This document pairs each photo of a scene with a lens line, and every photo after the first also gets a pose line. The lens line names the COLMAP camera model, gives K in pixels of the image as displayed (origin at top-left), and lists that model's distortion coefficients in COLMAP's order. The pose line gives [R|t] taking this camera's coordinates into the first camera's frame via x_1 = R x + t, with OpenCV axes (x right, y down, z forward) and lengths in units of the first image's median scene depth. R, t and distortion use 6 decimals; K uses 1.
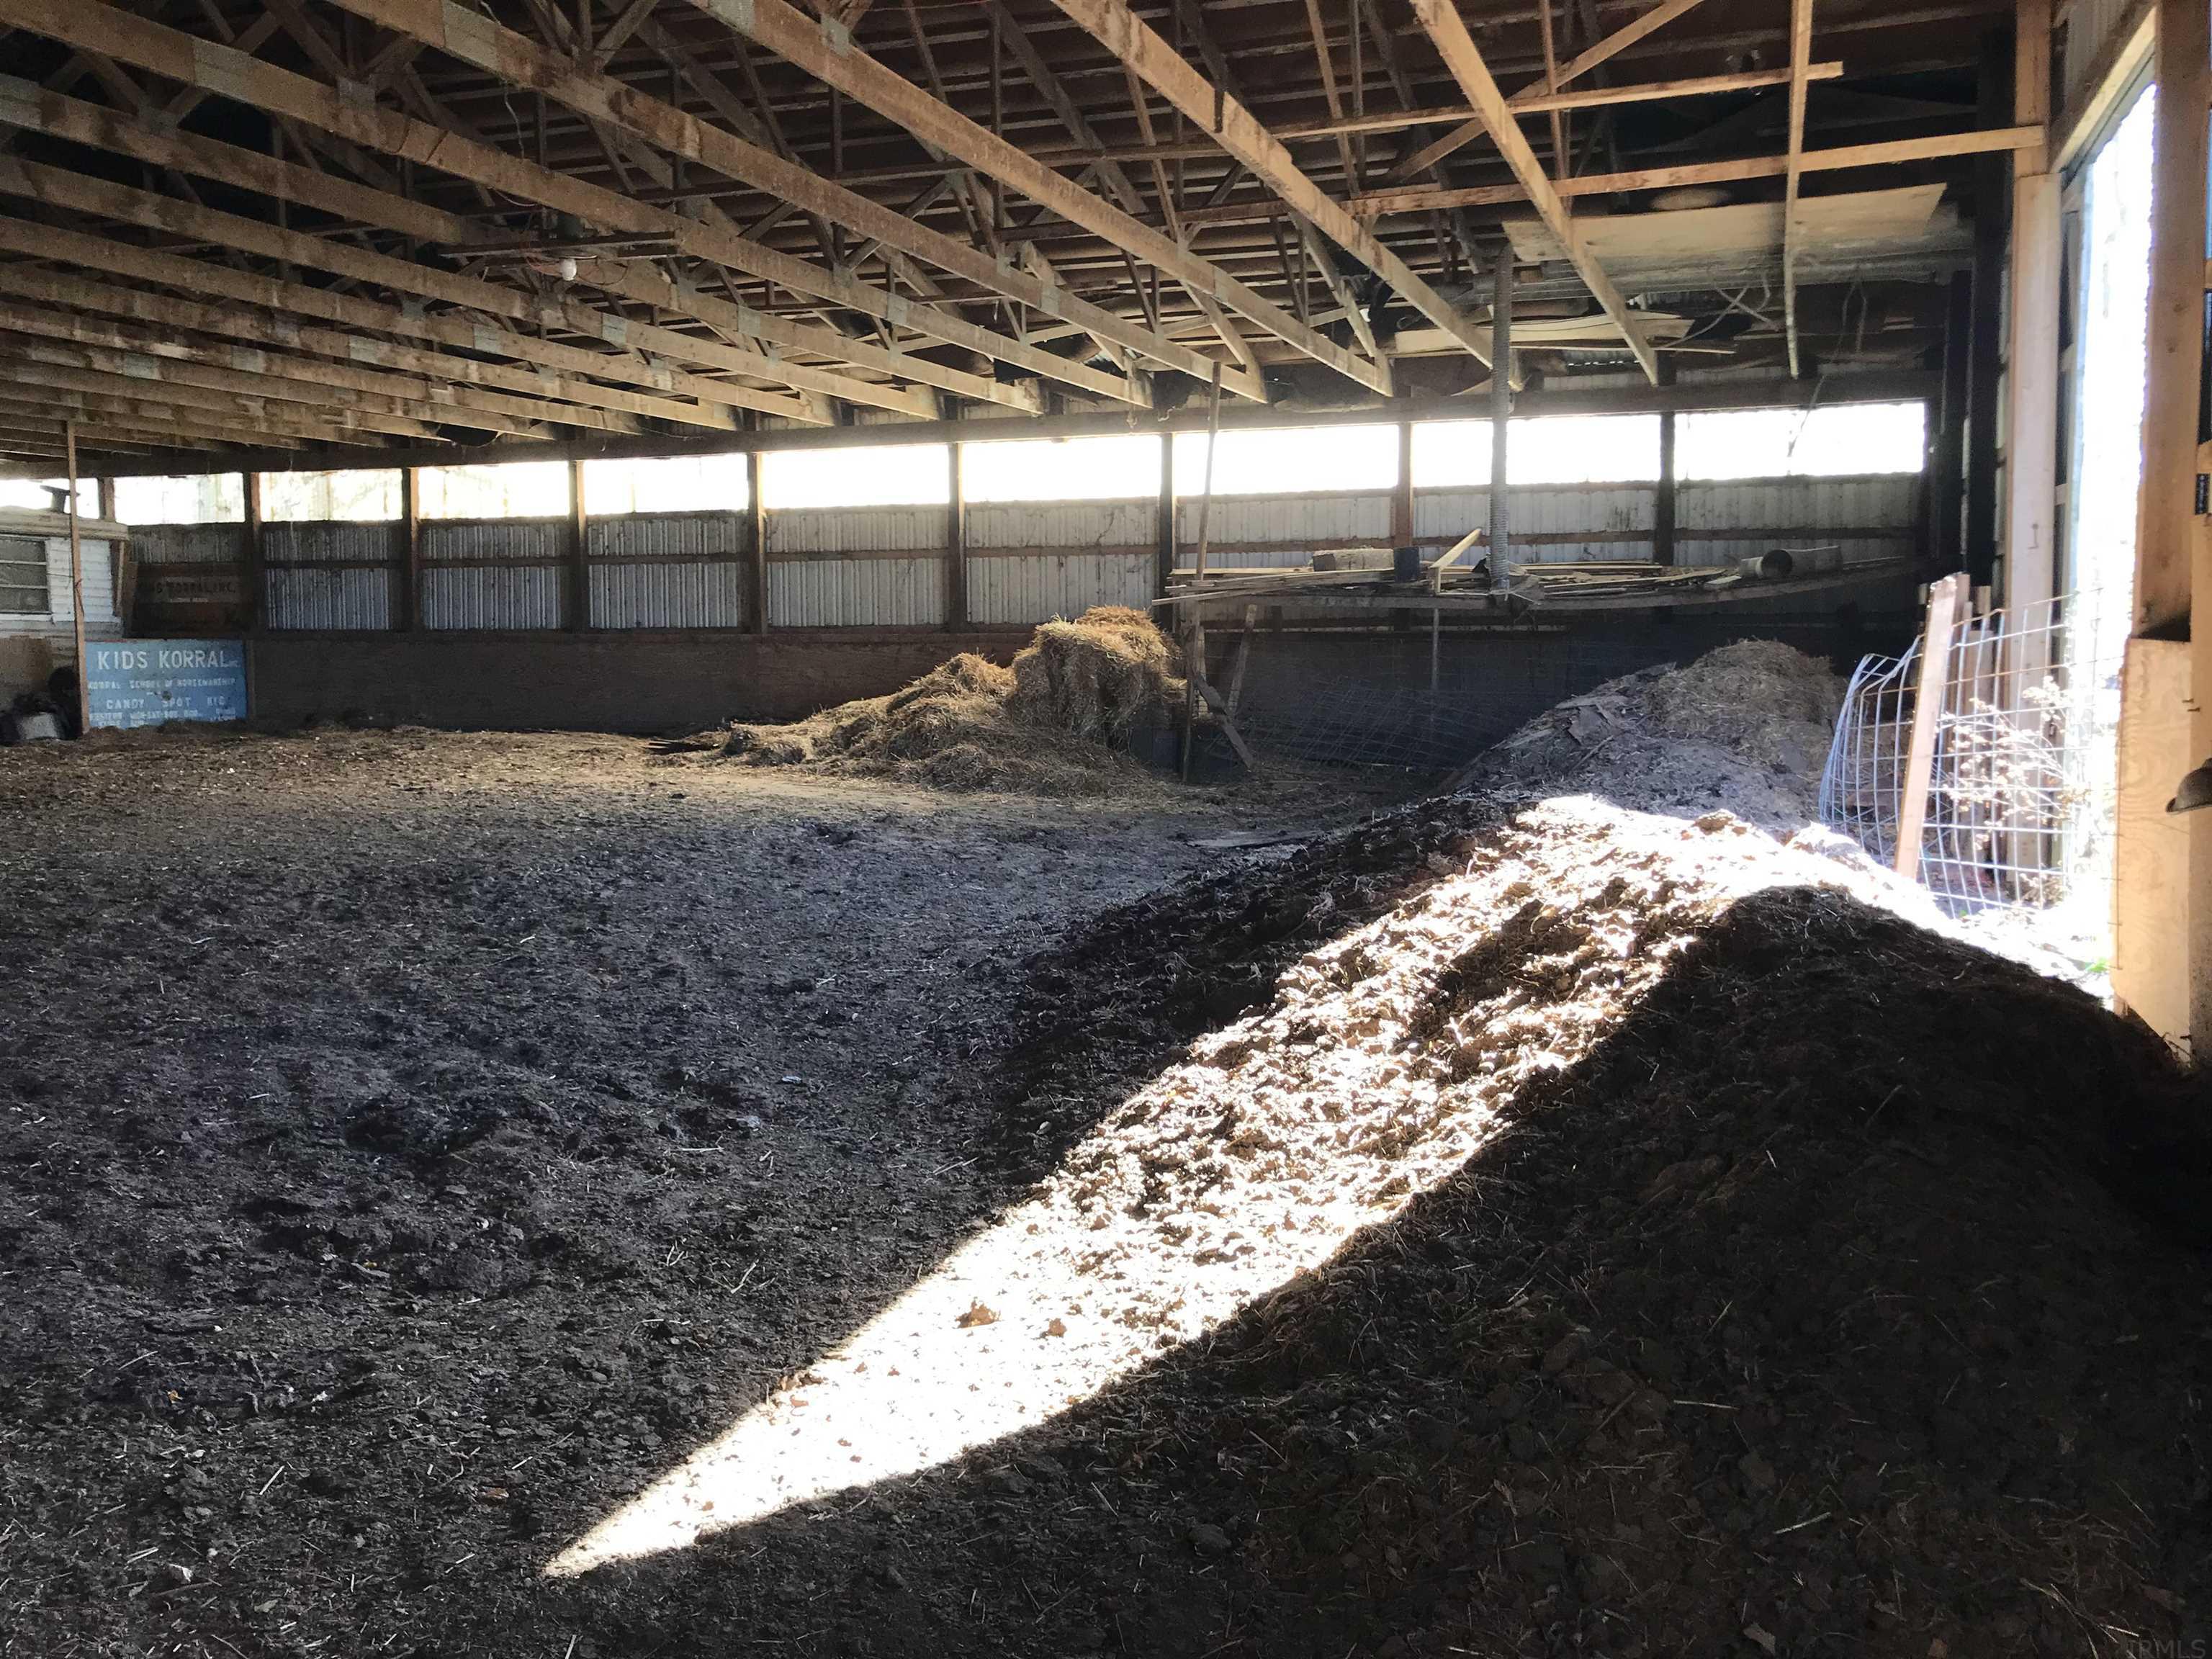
lens RADIAL K [[1820.9, 0, 1096.3], [0, 1820.9, 782.9], [0, 0, 1]] dist [0.013700, 0.015663]
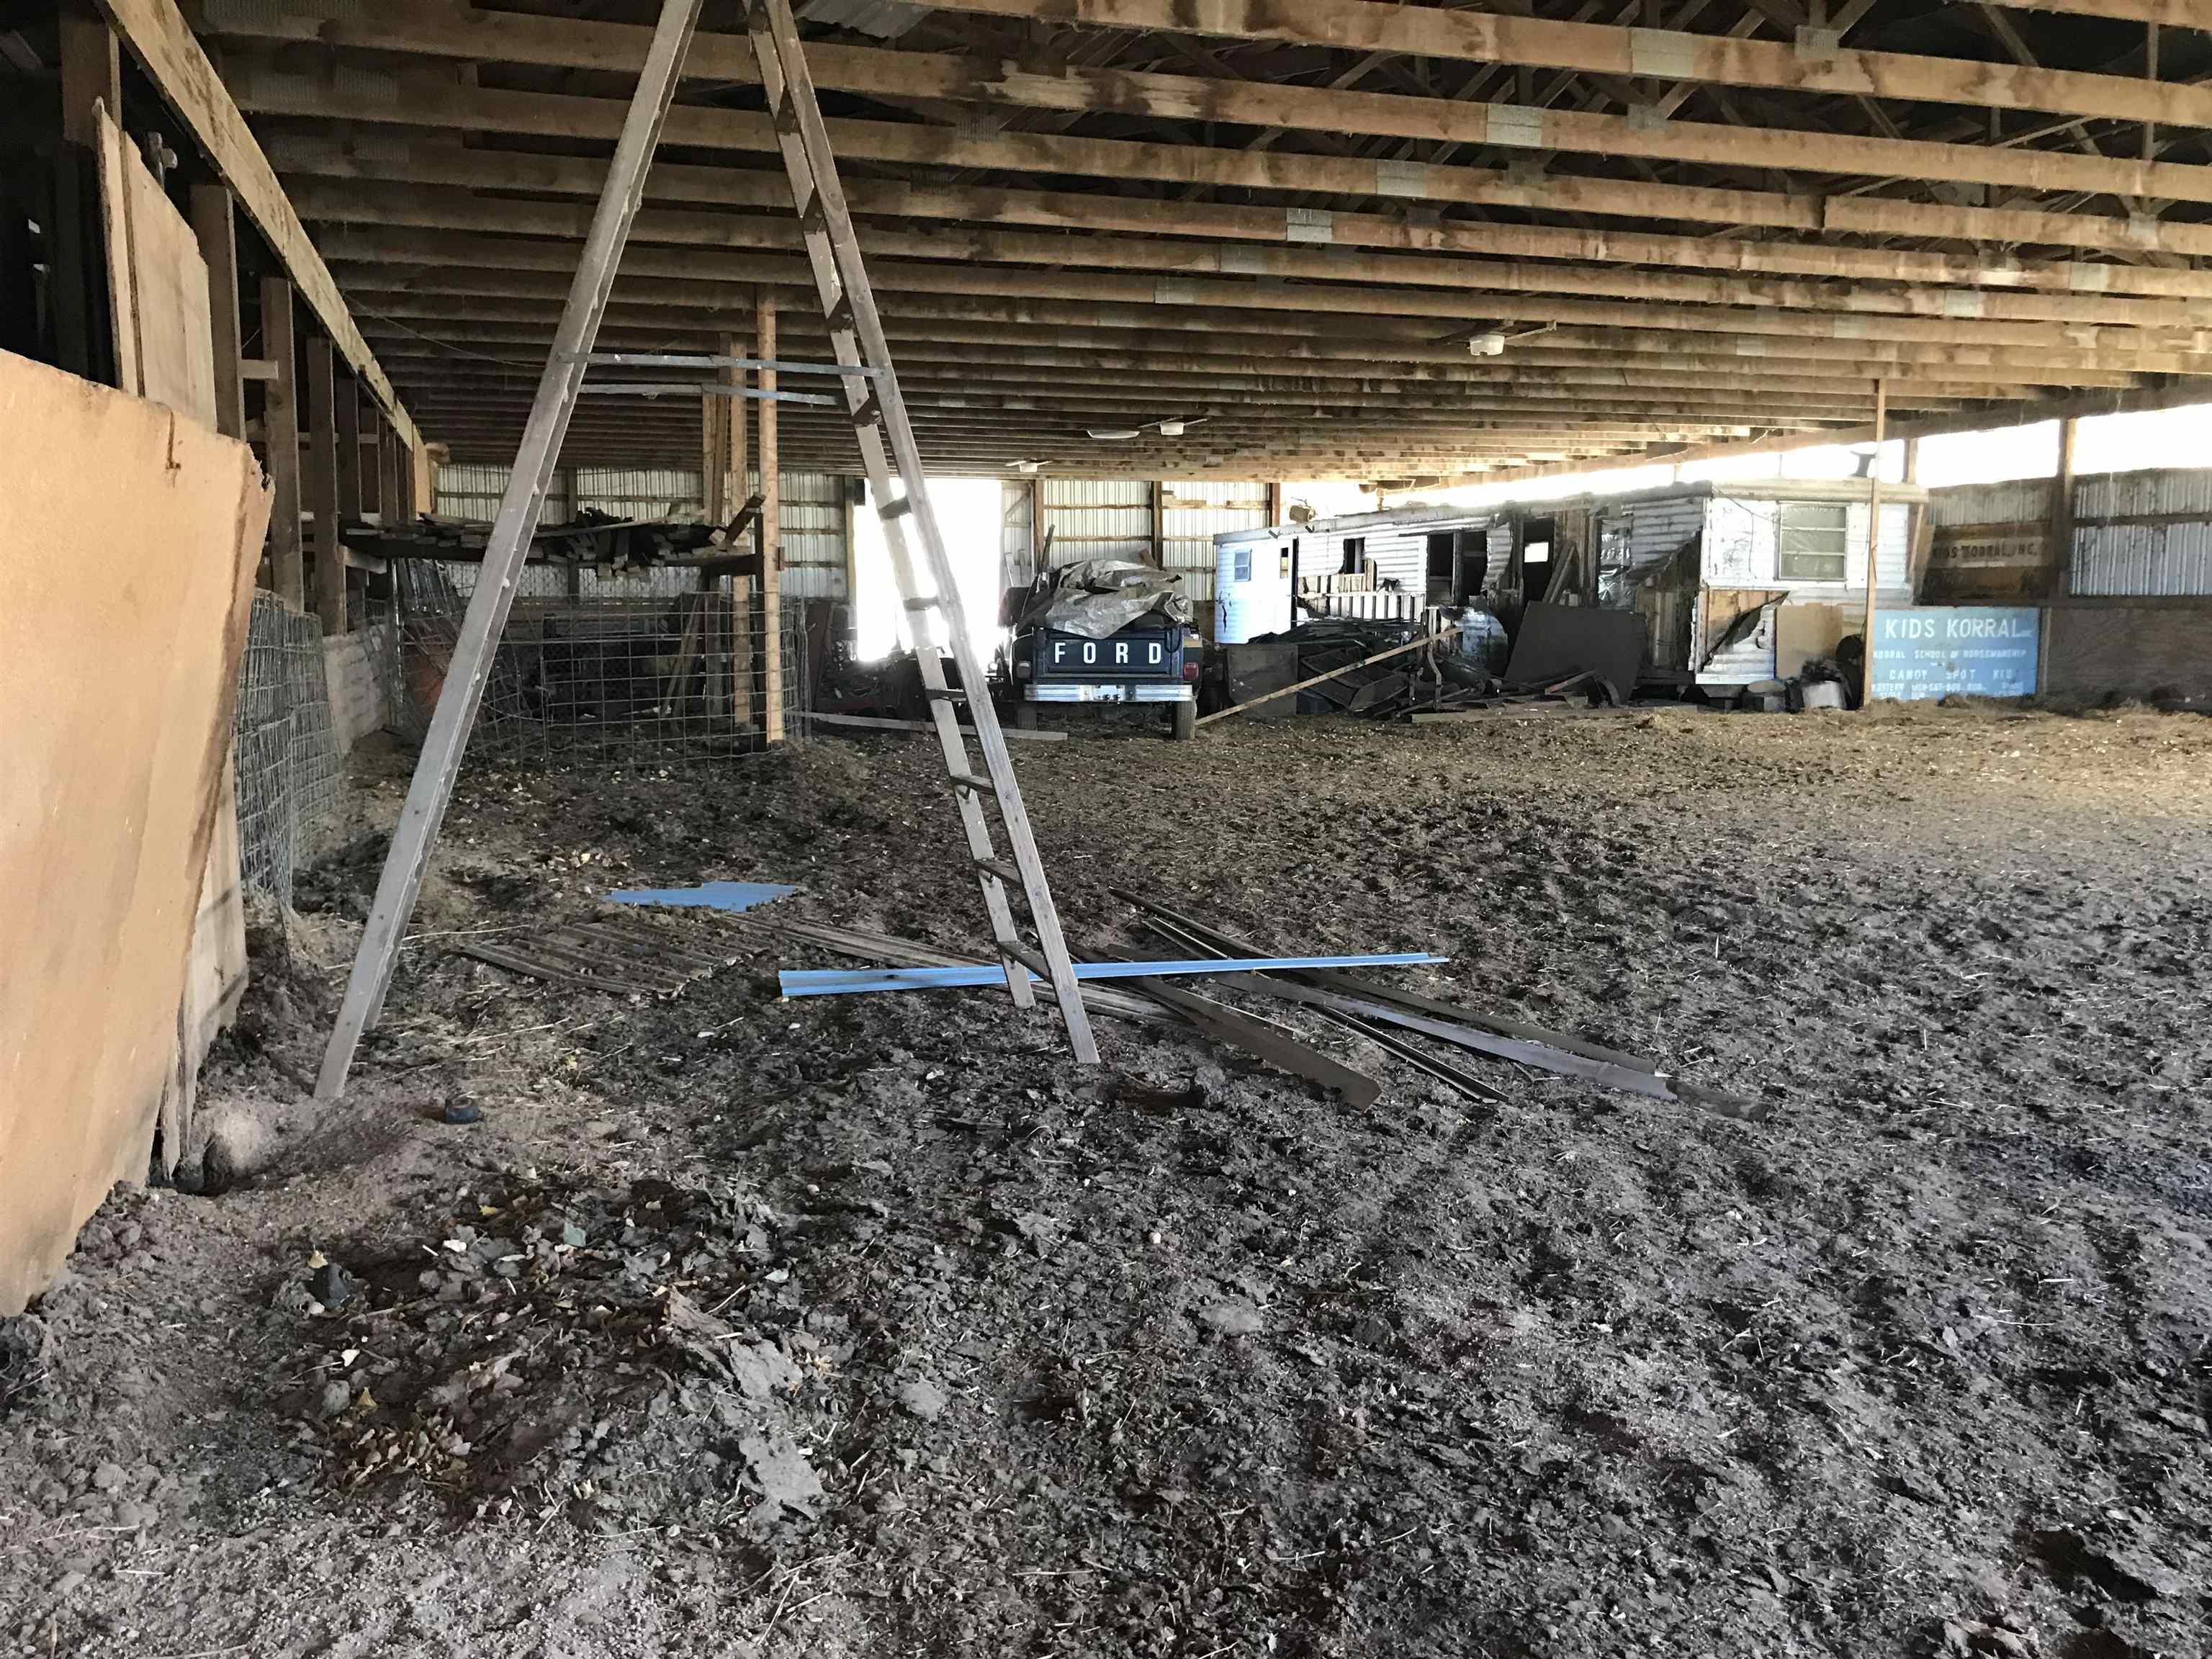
lens RADIAL K [[1820.9, 0, 1102.0], [0, 1820.9, 819.2], [0, 0, 1]] dist [0.013700, 0.015663]
pose [[0.620457, 0.090899, -0.778954, -0.063547], [-0.062475, 0.995832, 0.066444, -0.007739], [0.781748, 0.007440, 0.623550, 0.115839]]
